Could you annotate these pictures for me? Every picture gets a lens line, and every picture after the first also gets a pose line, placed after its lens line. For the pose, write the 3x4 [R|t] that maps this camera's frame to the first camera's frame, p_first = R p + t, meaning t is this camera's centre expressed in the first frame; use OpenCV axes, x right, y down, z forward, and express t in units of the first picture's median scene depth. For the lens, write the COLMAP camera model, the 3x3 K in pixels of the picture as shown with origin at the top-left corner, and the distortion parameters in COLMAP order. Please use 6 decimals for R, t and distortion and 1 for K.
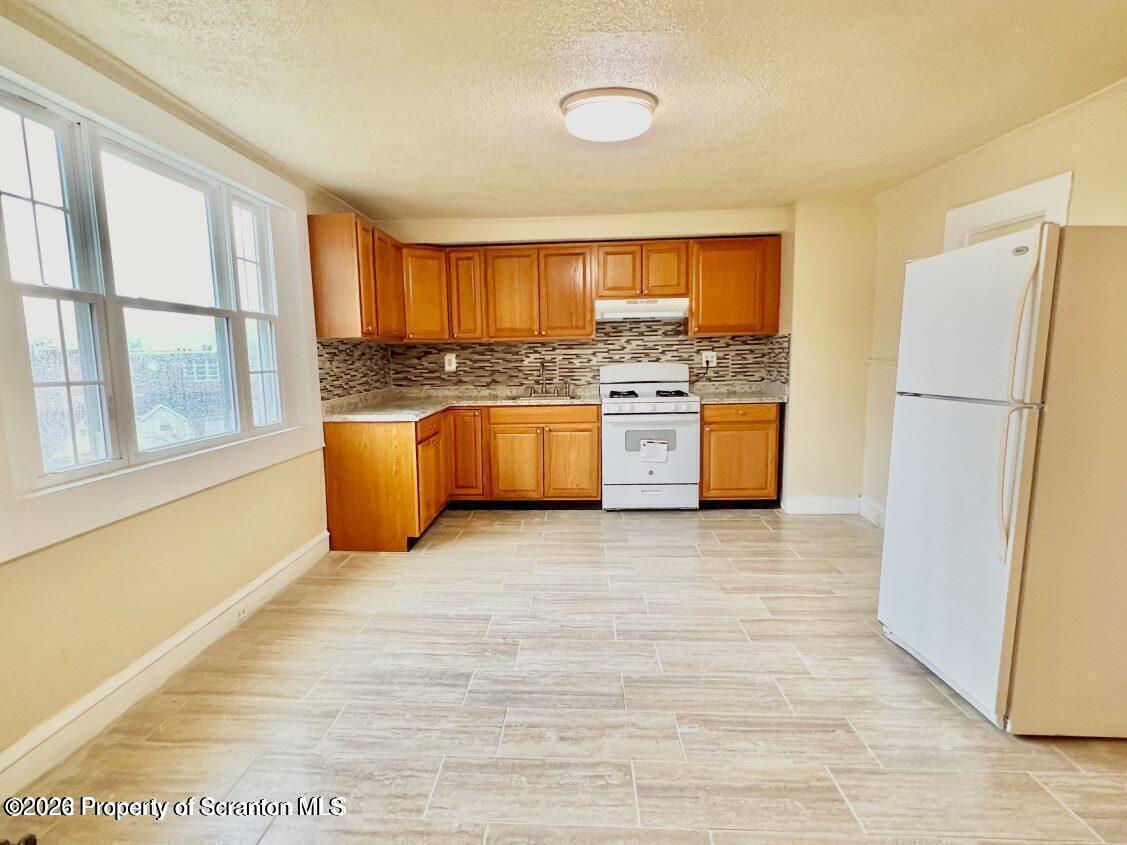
lens RADIAL K [[636.8, 0, 537.5], [0, 636.8, 447.2], [0, 0, 1]] dist [-0.003165, 0.001189]
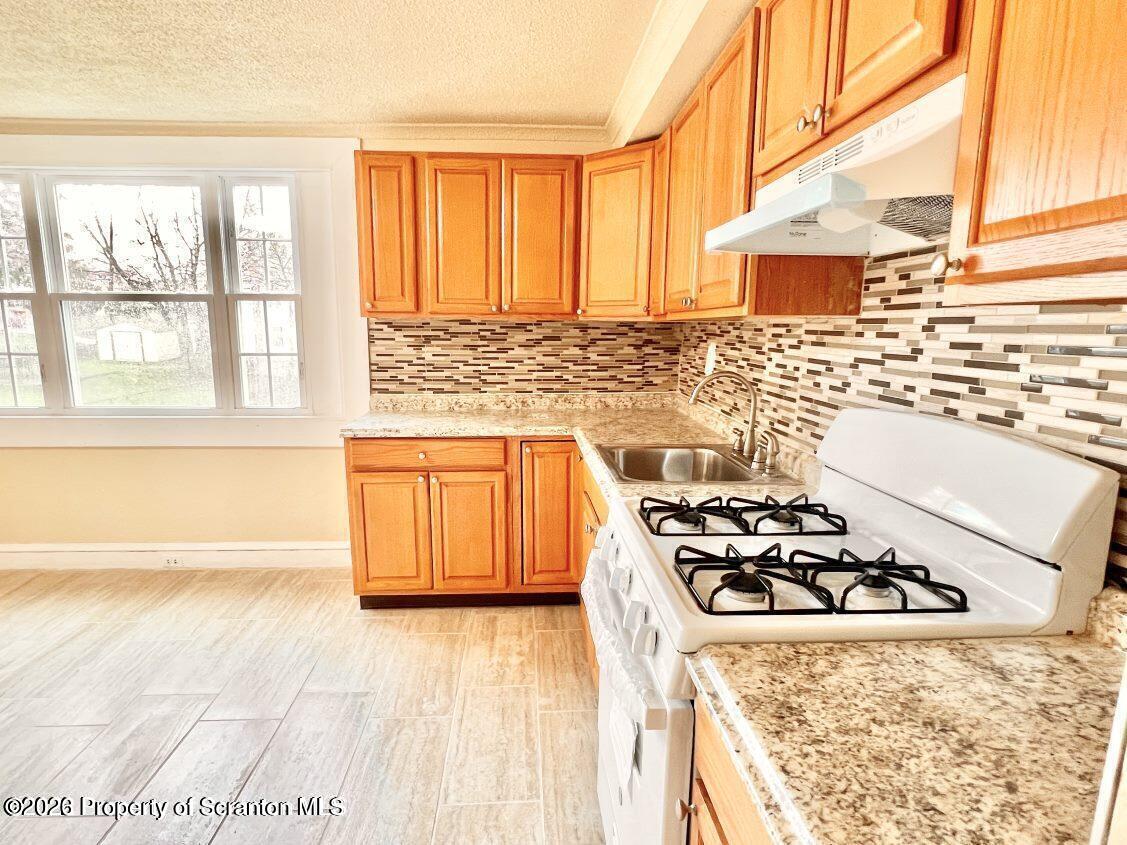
lens RADIAL K [[636.8, 0, 538.7], [0, 636.8, 440.3], [0, 0, 1]] dist [-0.003165, 0.001189]
pose [[0.099762, 0.195678, -0.975581, 0.479067], [-0.150806, 0.972119, 0.179563, -0.182948], [0.983517, 0.129210, 0.126490, 1.041883]]
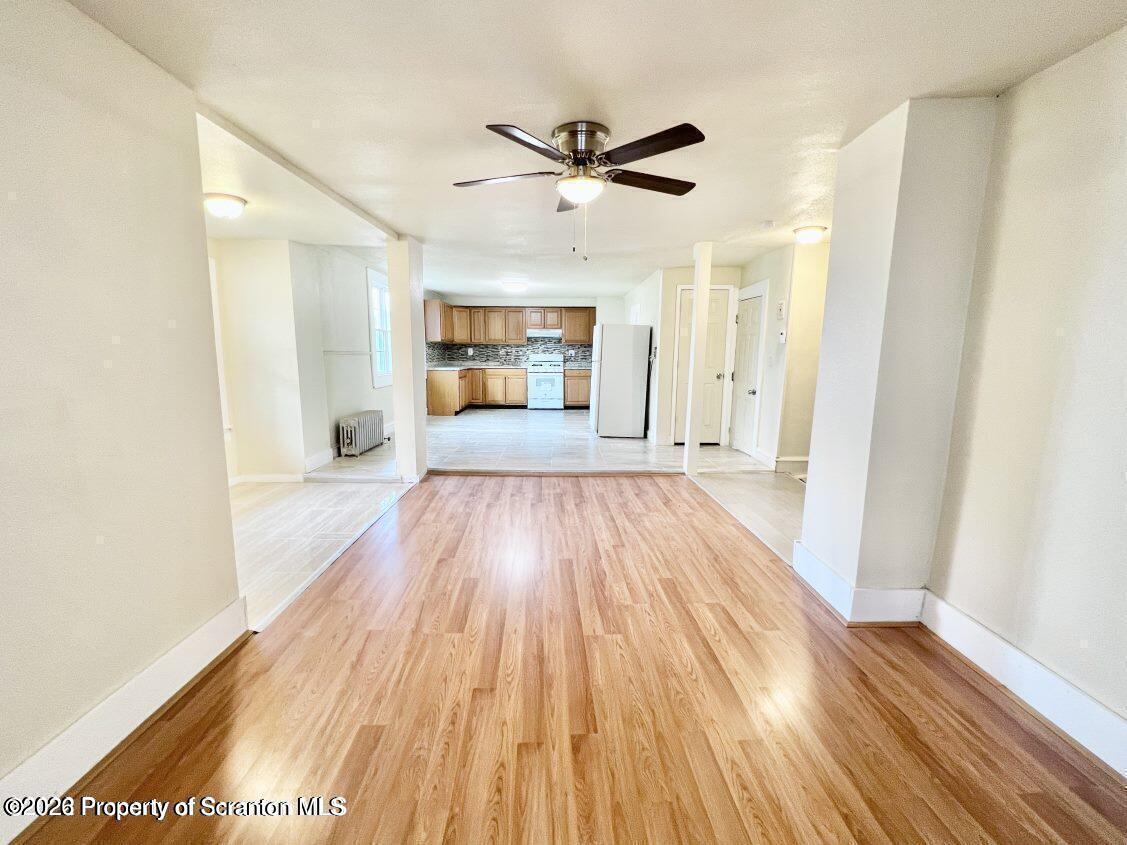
lens RADIAL K [[451.5, 0, 557.5], [0, 451.5, 421.3], [0, 0, 1]] dist [0.001019, 0.000658]
pose [[0.997634, 0.017793, 0.066411, 0.119423], [-0.018130, 0.999826, 0.004480, 0.164513], [-0.066320, -0.005673, 0.997782, -1.035970]]
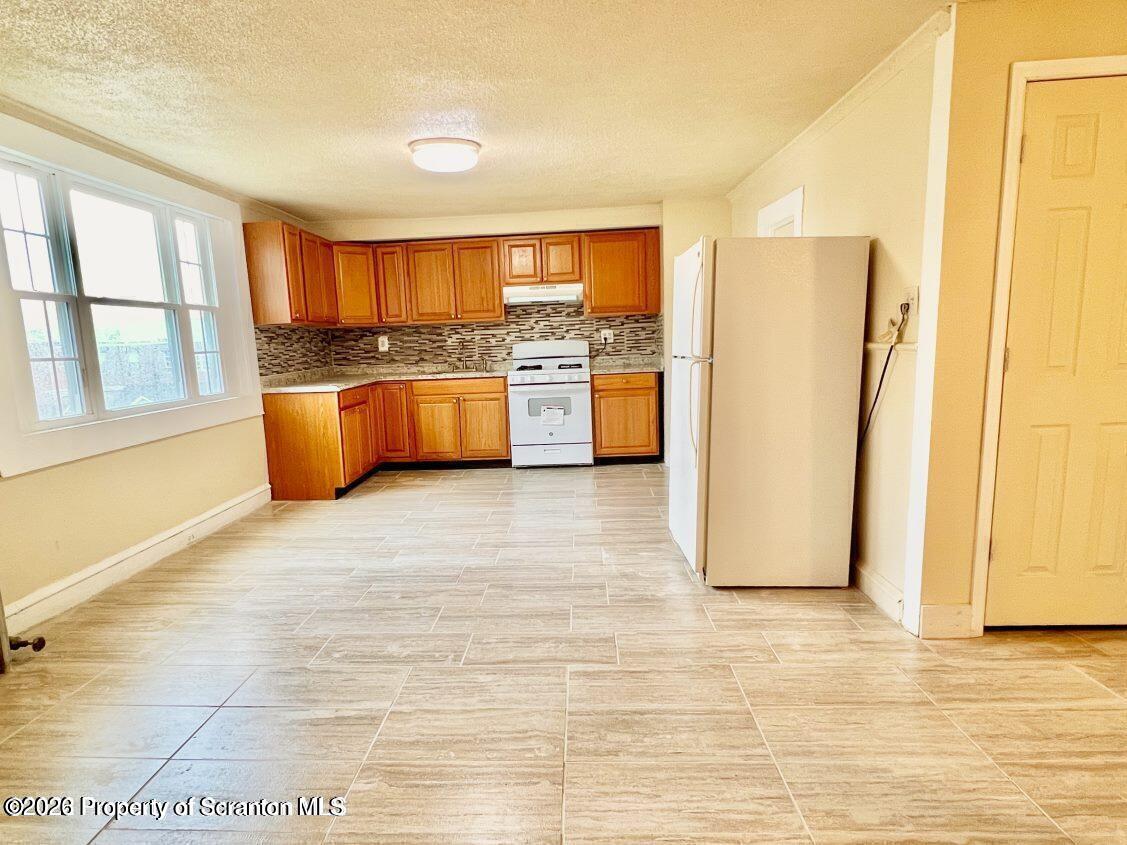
lens RADIAL K [[659.8, 0, 536.1], [0, 659.8, 447.4], [0, 0, 1]] dist [0.002724, -0.003789]
pose [[0.999788, -0.020535, 0.001135, 0.171270], [0.020509, 0.999591, 0.019930, 0.045500], [-0.001544, -0.019903, 0.999801, -0.245445]]
